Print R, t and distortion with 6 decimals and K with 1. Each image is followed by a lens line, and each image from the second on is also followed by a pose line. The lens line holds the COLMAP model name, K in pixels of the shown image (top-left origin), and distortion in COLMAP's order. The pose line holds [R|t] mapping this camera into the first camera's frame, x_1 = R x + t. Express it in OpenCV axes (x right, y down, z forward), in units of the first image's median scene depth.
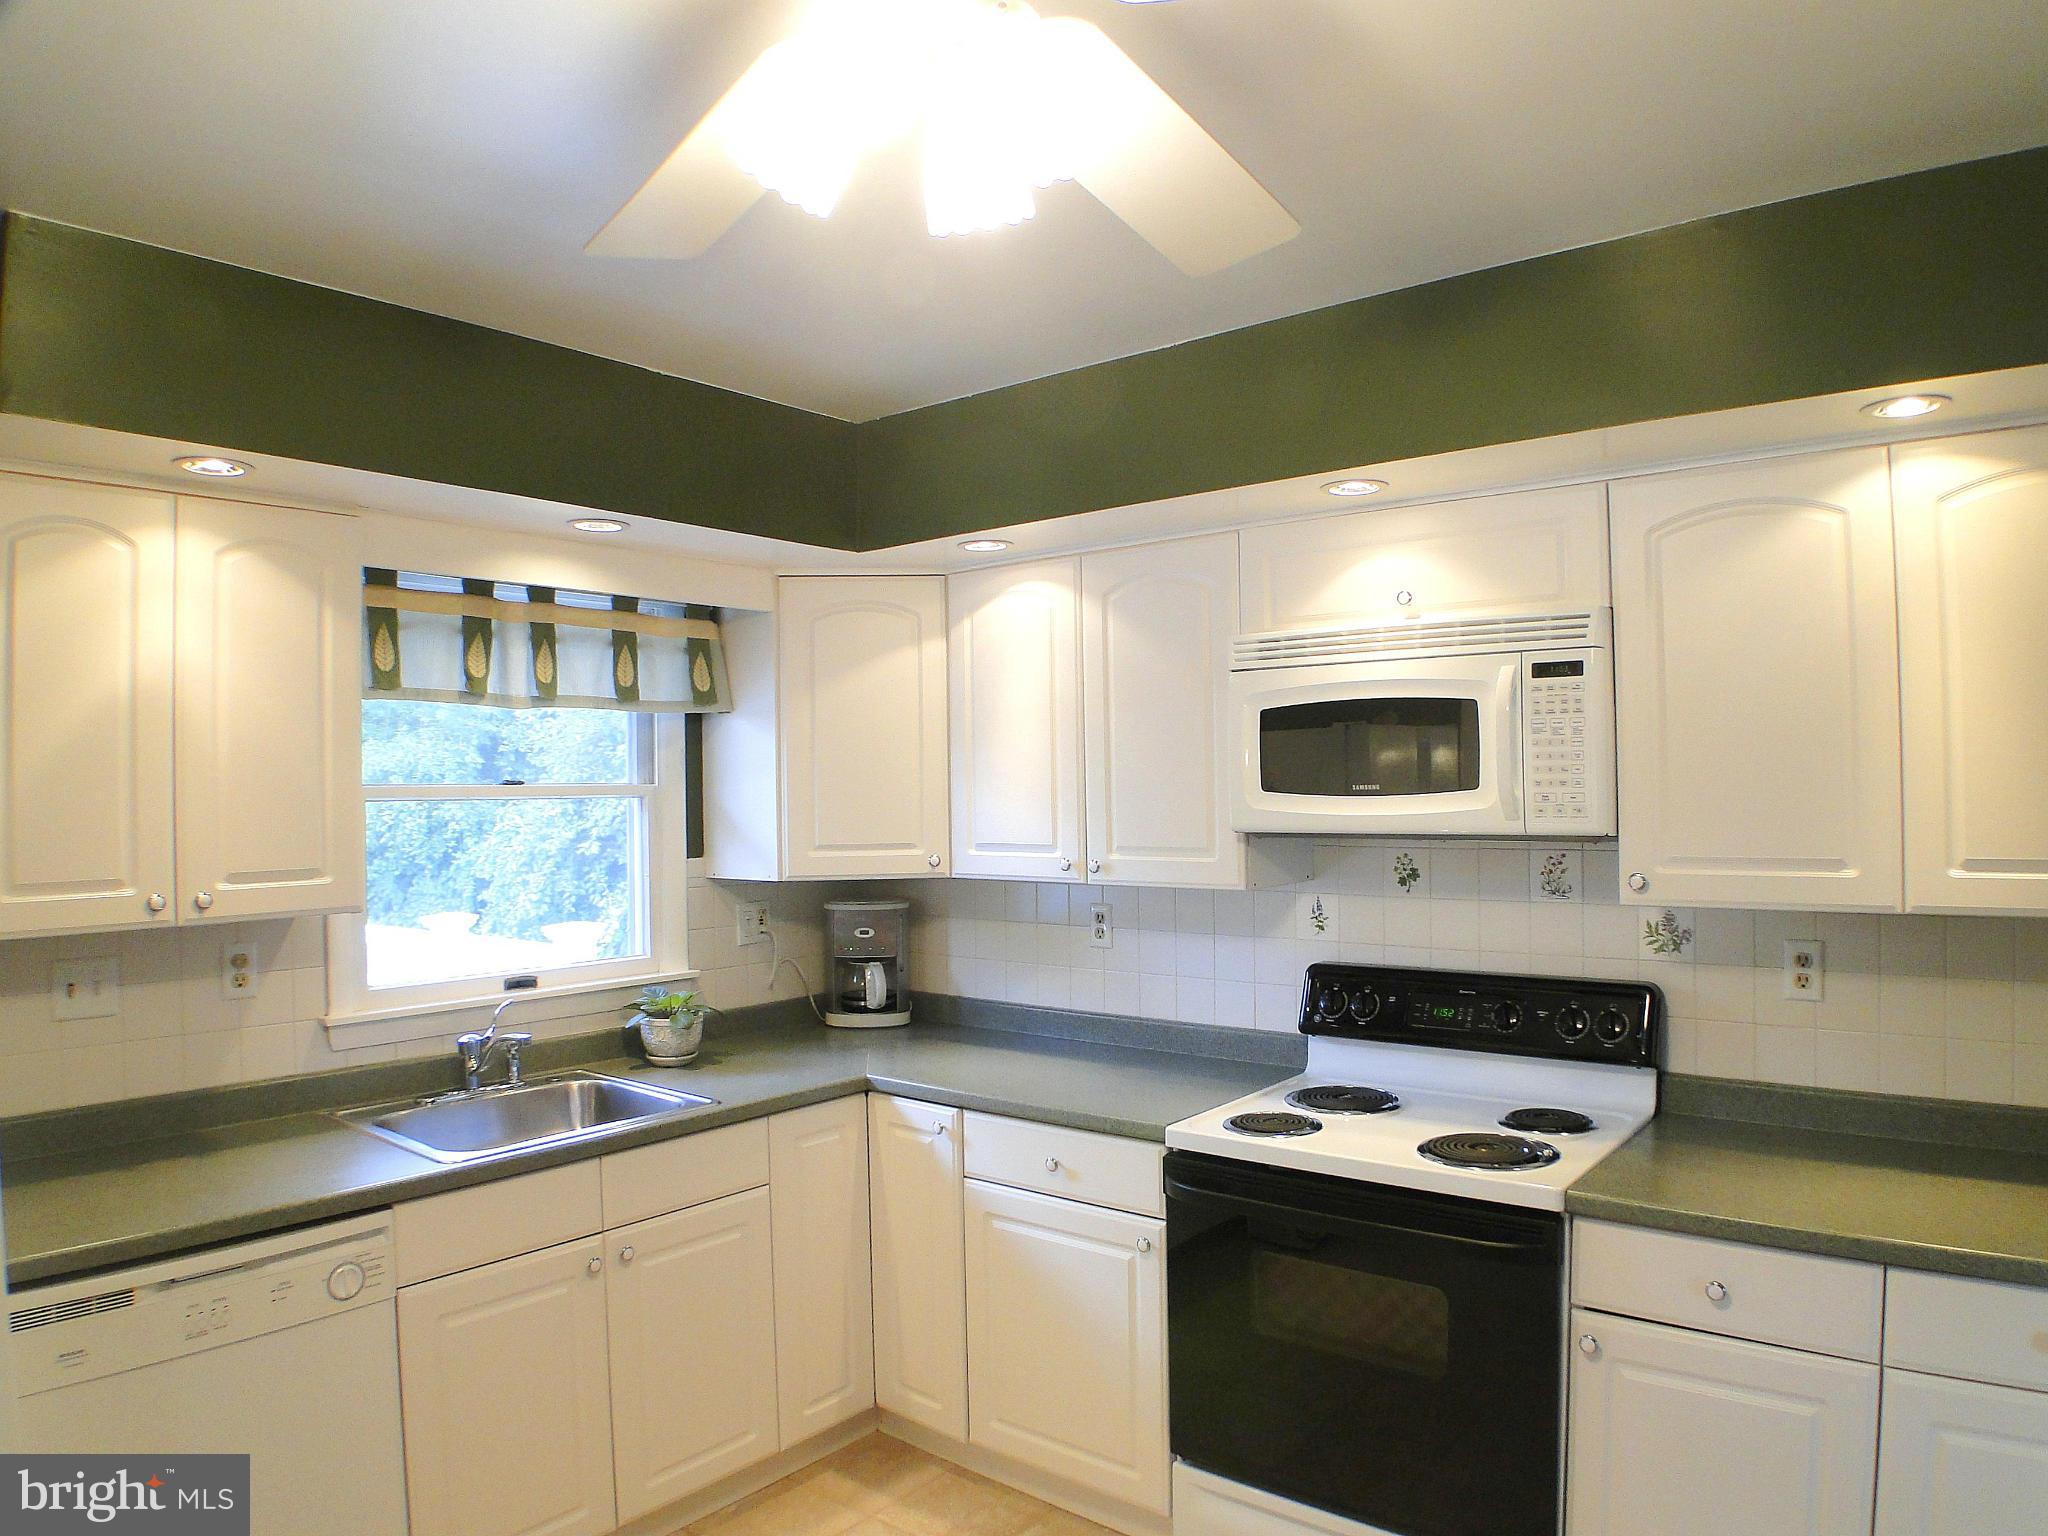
lens RADIAL K [[1347.6, 0, 1024.0], [0, 1347.6, 768.0], [0, 0, 1]] dist [-0.115562, 0.018537]
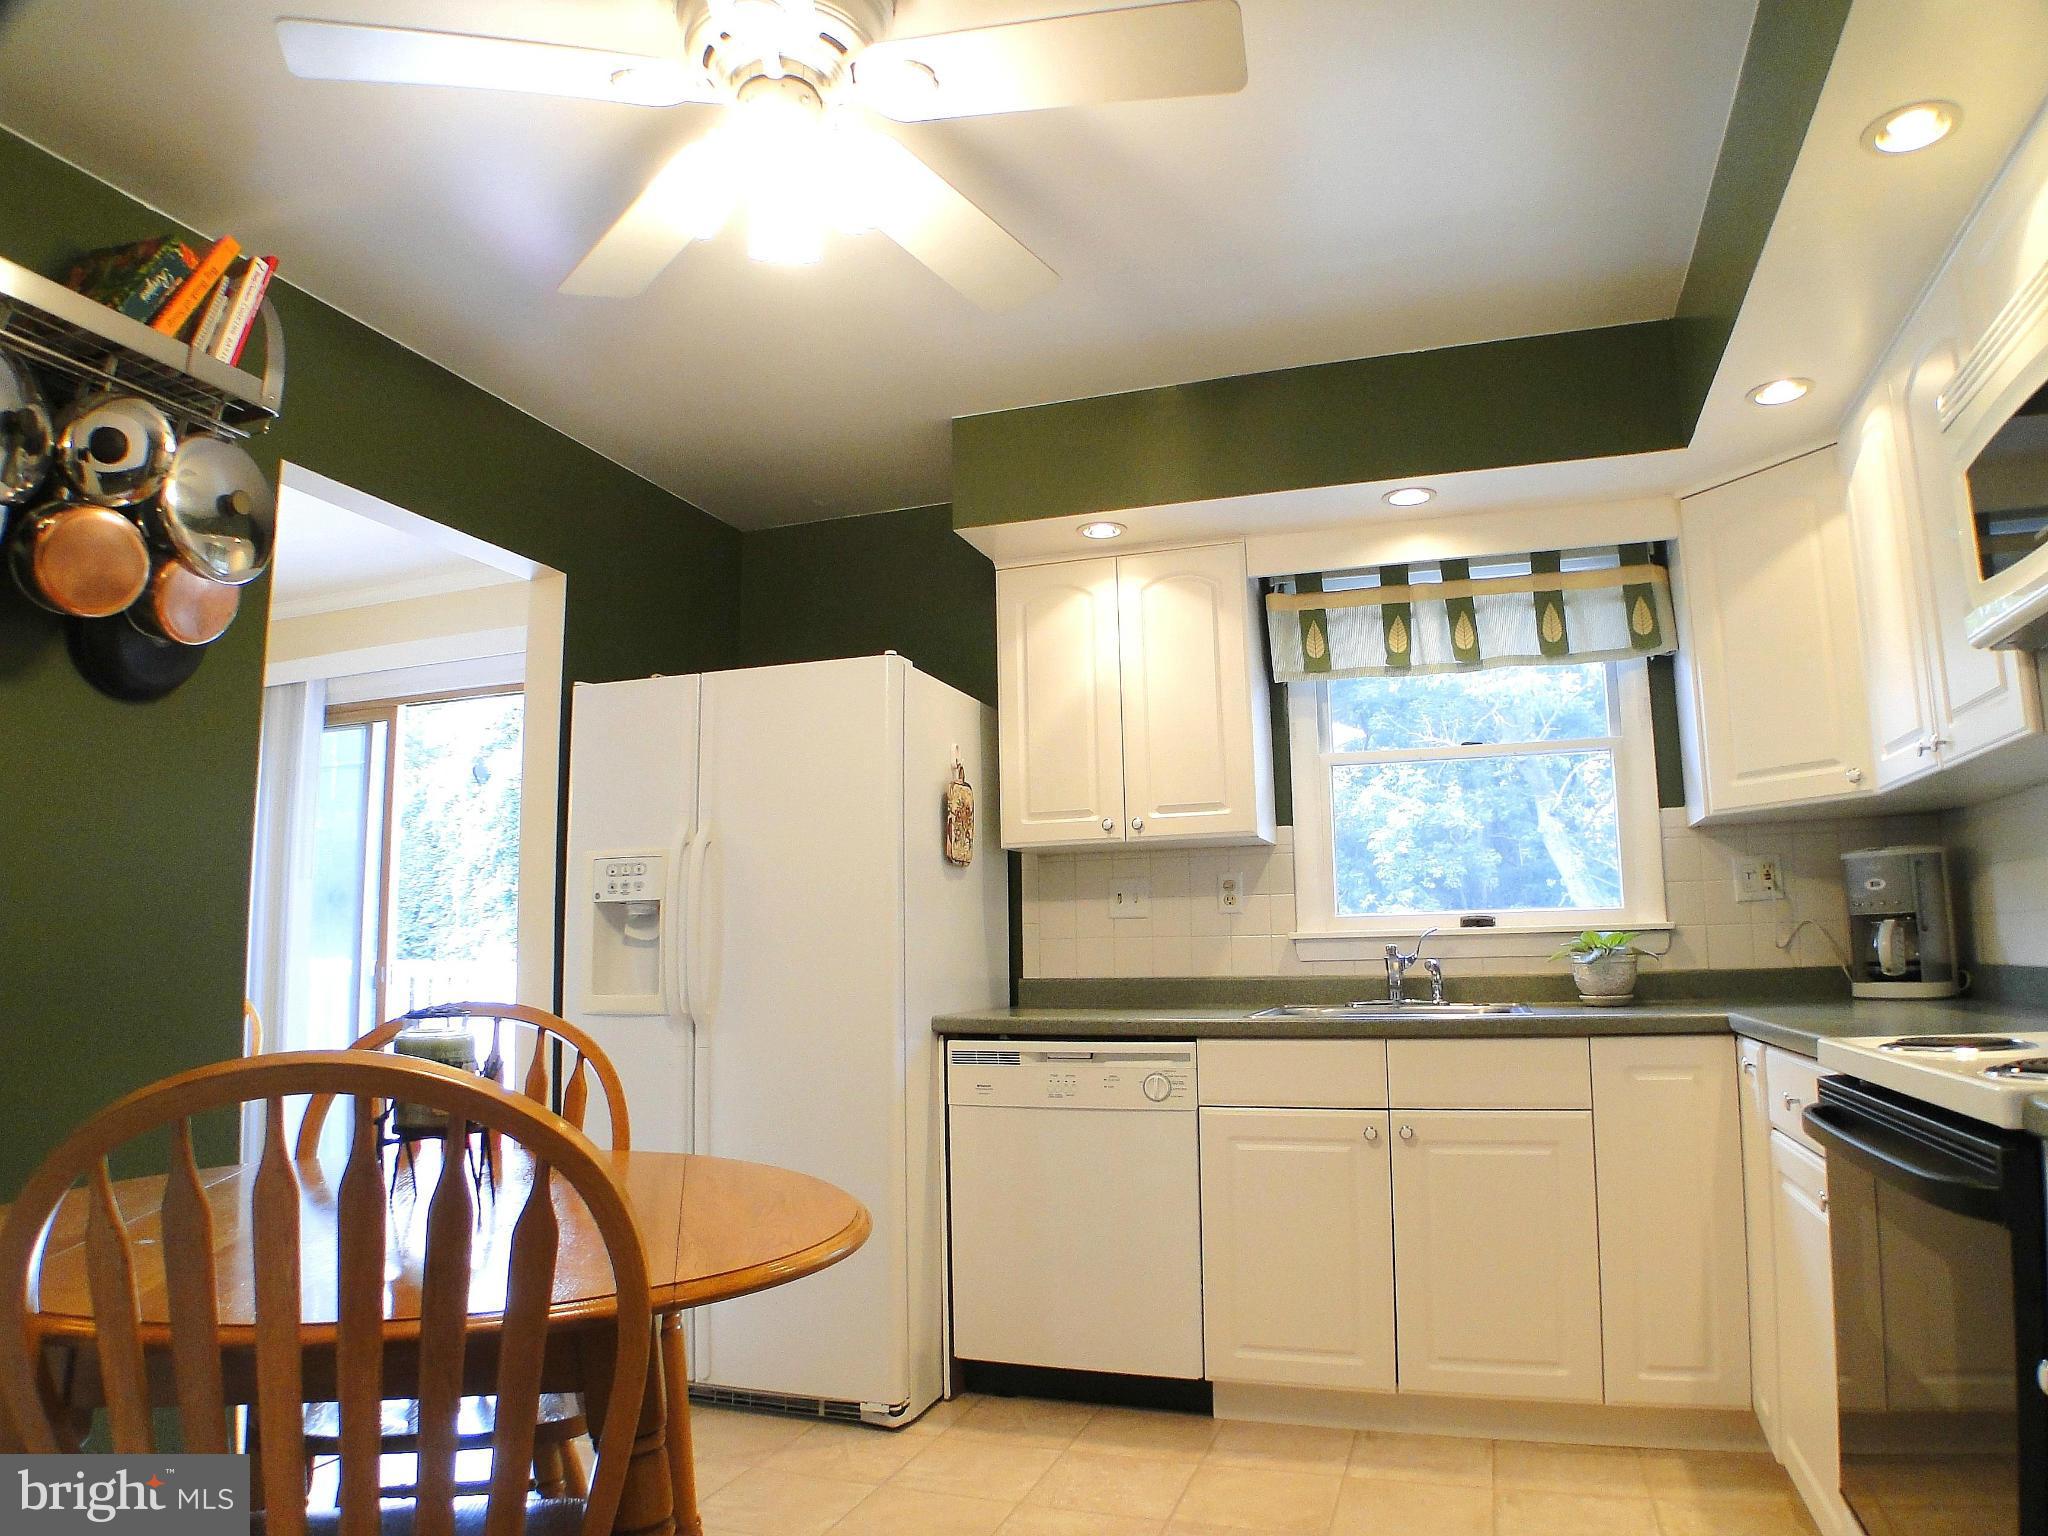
lens RADIAL K [[1347.6, 0, 1024.0], [0, 1347.6, 768.0], [0, 0, 1]] dist [-0.115562, 0.018537]
pose [[0.337550, -0.119861, -0.933645, 0.565186], [0.020201, 0.992554, -0.120121, 0.167345], [0.941091, 0.021686, 0.337457, 0.276839]]
